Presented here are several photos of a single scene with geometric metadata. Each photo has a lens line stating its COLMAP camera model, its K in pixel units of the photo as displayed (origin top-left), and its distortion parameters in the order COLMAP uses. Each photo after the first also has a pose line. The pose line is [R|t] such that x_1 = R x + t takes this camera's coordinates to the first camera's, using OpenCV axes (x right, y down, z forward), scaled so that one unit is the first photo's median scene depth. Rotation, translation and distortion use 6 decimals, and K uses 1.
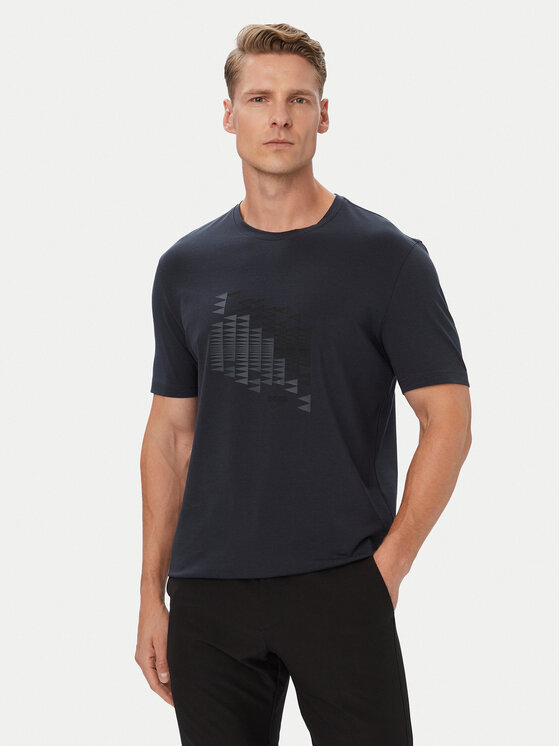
lens RADIAL K [[1491.6, 0, 279.7], [0, 1491.6, 375.2], [0, 0, 1]] dist [0.163382, 0.000000]
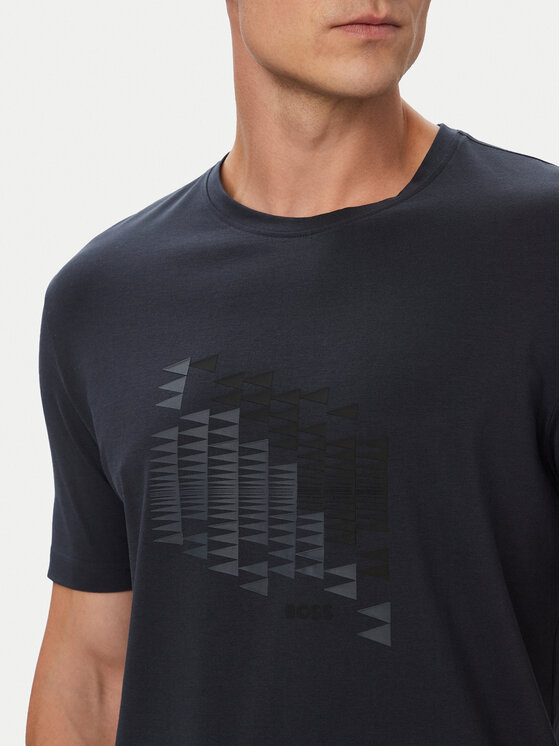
lens RADIAL K [[2030.9, 0, 243.4], [0, 2030.9, 376.9], [0, 0, 1]] dist [0.776200, 0.000000]
pose [[0.996999, -0.031900, -0.070534, 0.021224], [0.029420, 0.998922, -0.035914, -0.027703], [0.071604, 0.033731, 0.996863, 0.405715]]
